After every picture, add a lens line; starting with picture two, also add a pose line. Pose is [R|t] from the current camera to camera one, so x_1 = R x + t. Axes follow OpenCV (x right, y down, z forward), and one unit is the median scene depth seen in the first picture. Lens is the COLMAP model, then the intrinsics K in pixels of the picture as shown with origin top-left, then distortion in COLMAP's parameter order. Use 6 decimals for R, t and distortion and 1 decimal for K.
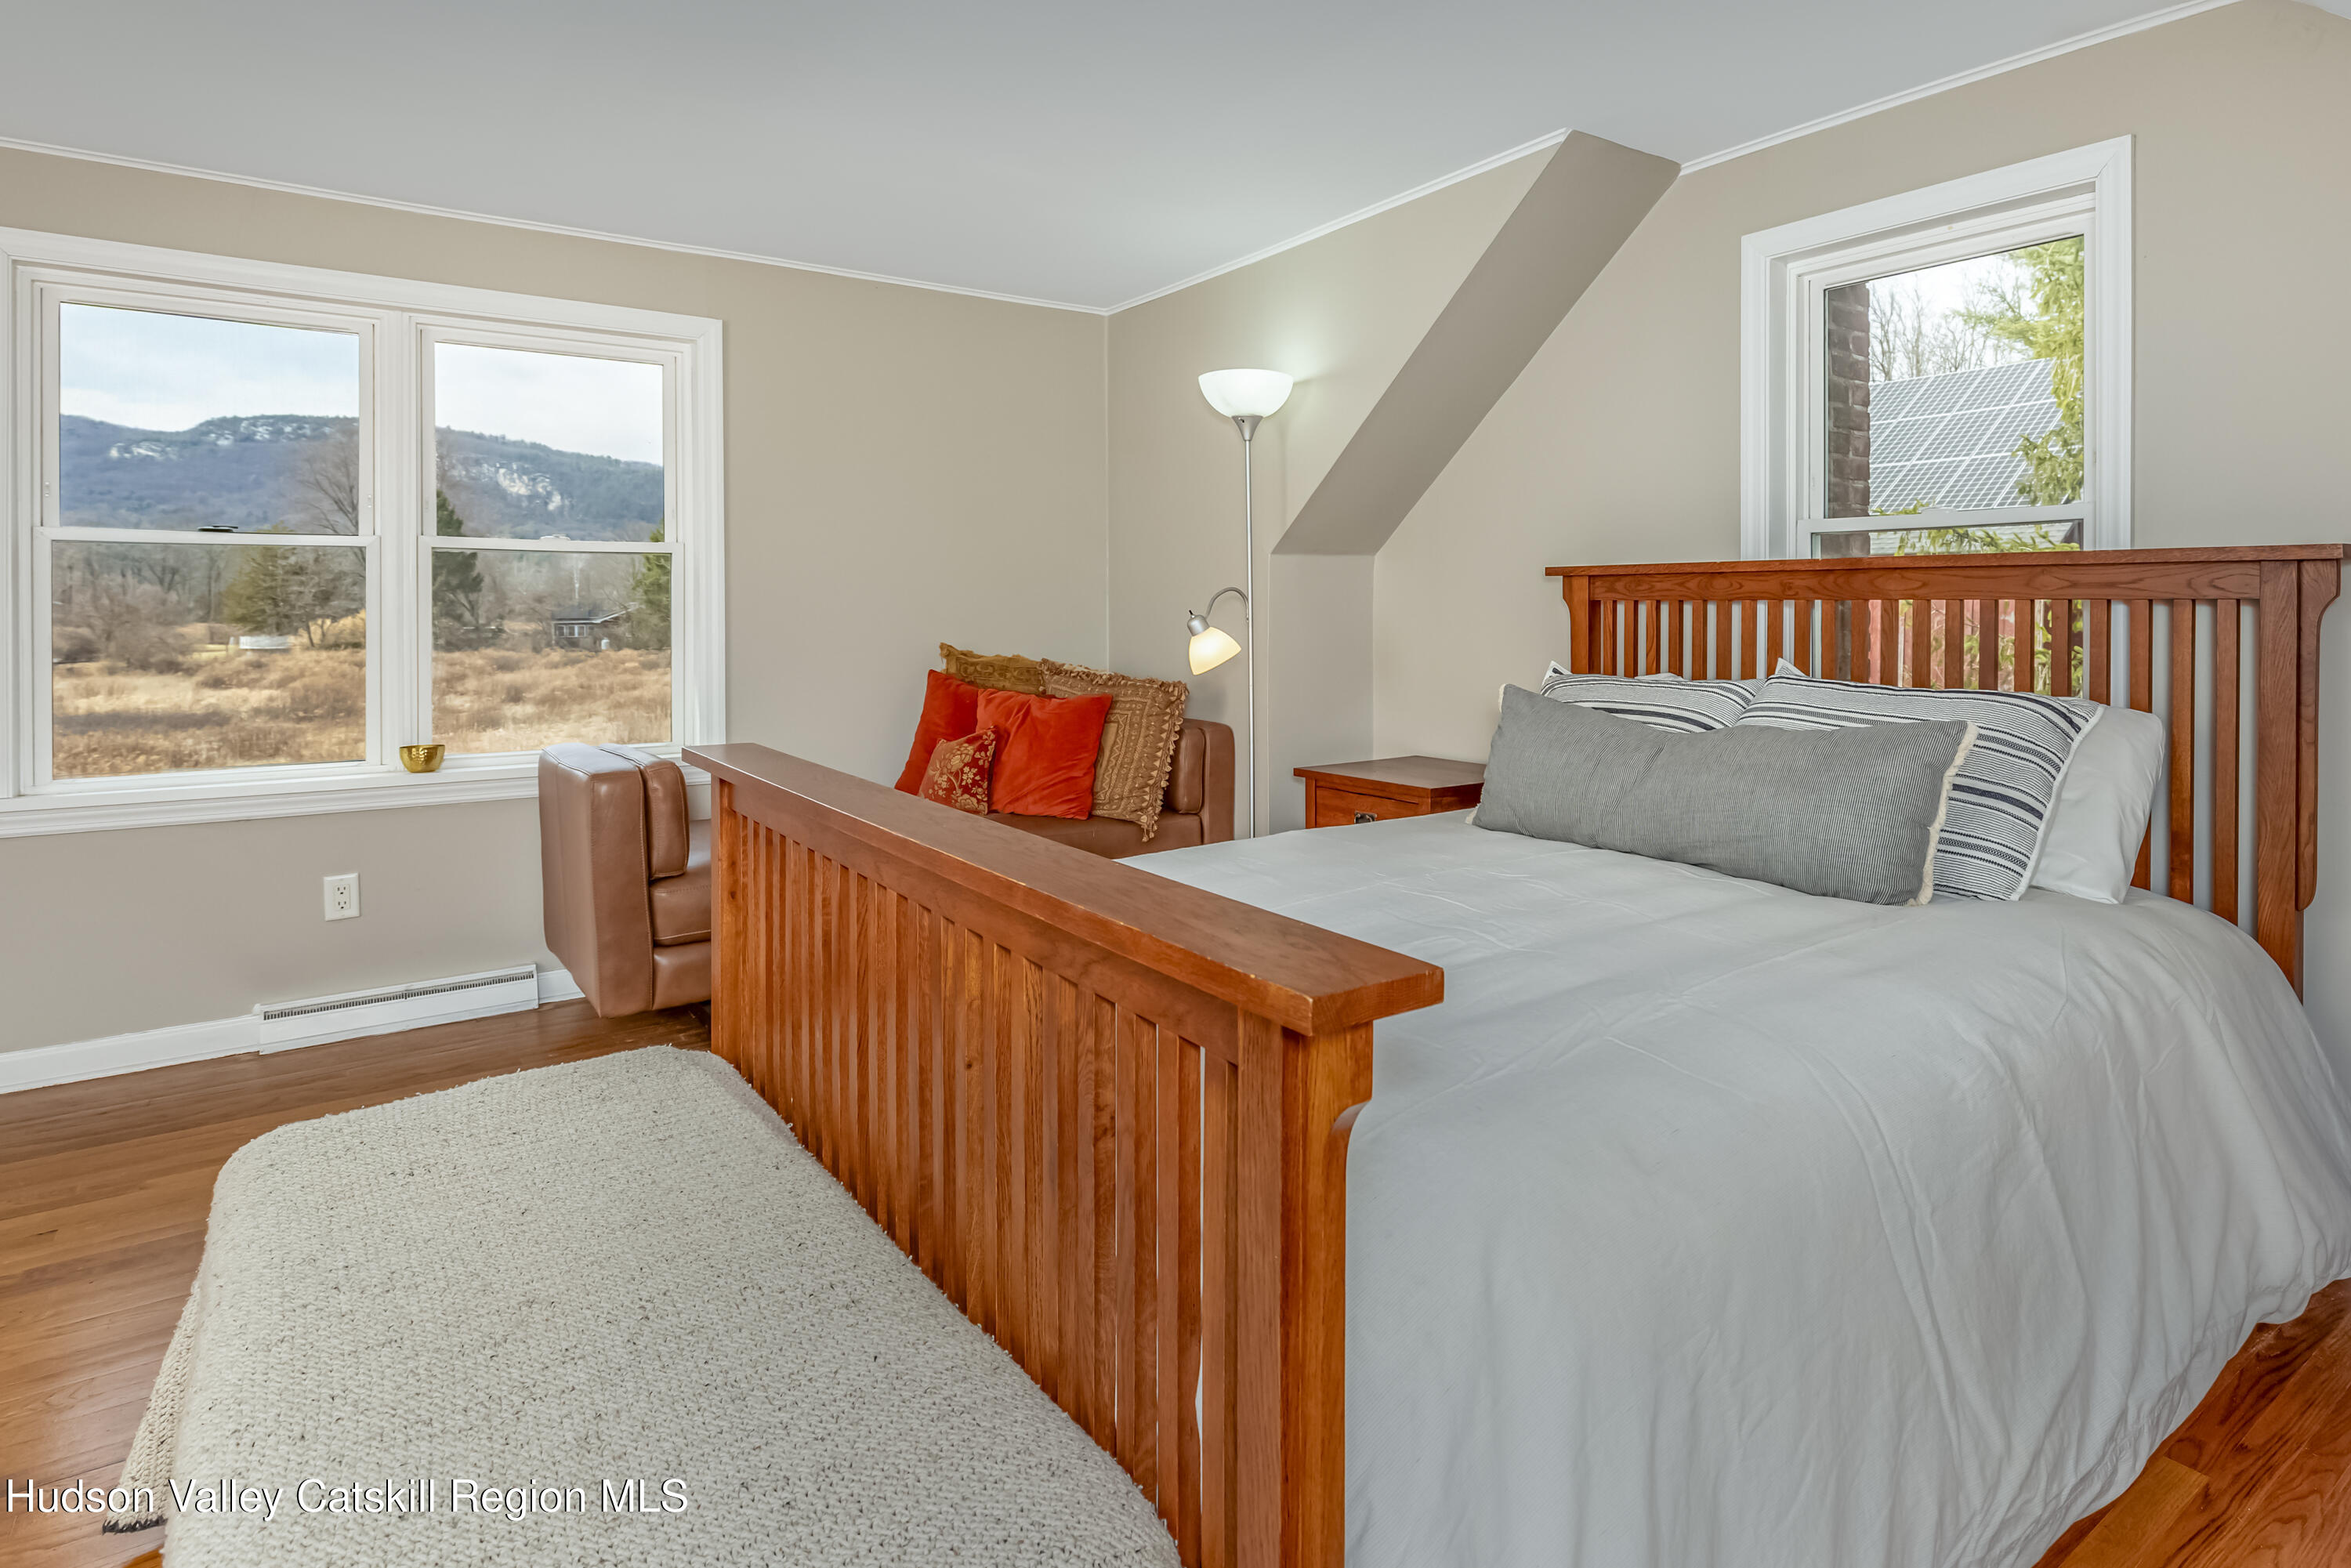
lens RADIAL K [[1288.5, 0, 1345.5], [0, 1288.5, 603.6], [0, 0, 1]] dist [-0.000737, -0.000002]
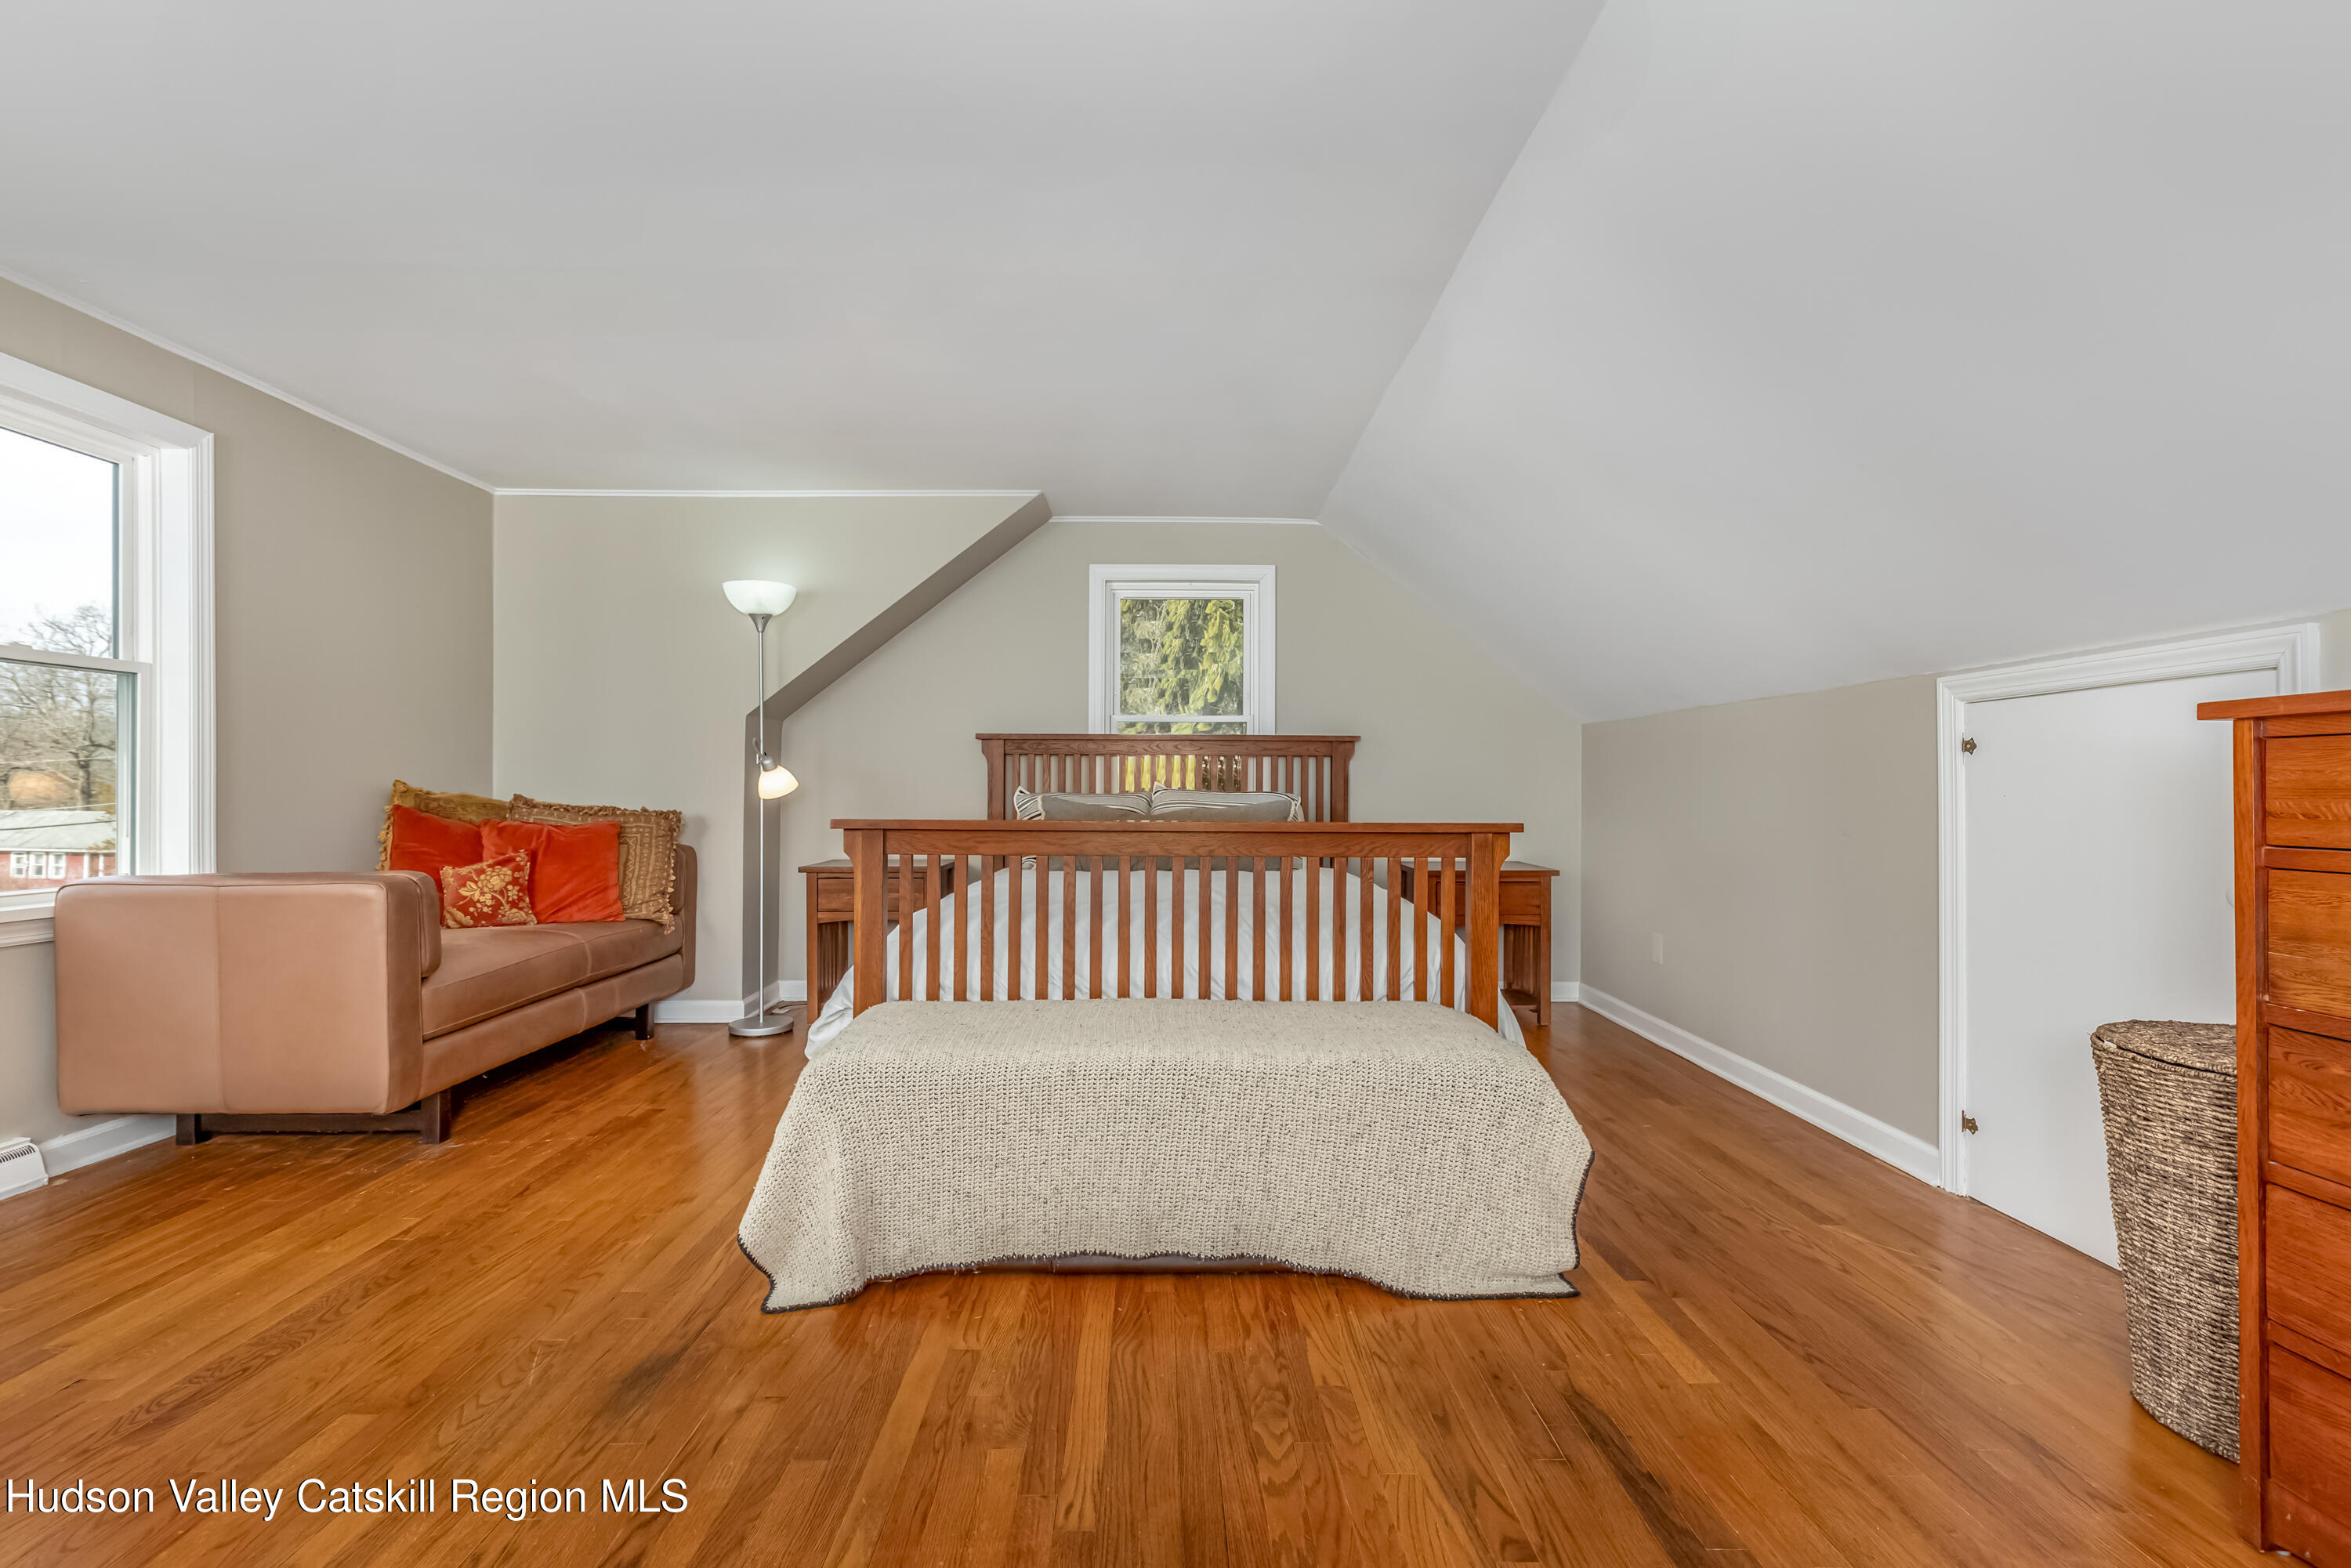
lens RADIAL K [[1048.2, 0, 1178.9], [0, 1048.2, 787.9], [0, 0, 1]] dist [0.002249, -0.000346]
pose [[0.604636, 0.006766, 0.796473, -0.748668], [-0.002588, 0.999975, -0.006530, 0.049821], [-0.796498, 0.001887, 0.604639, -0.038330]]
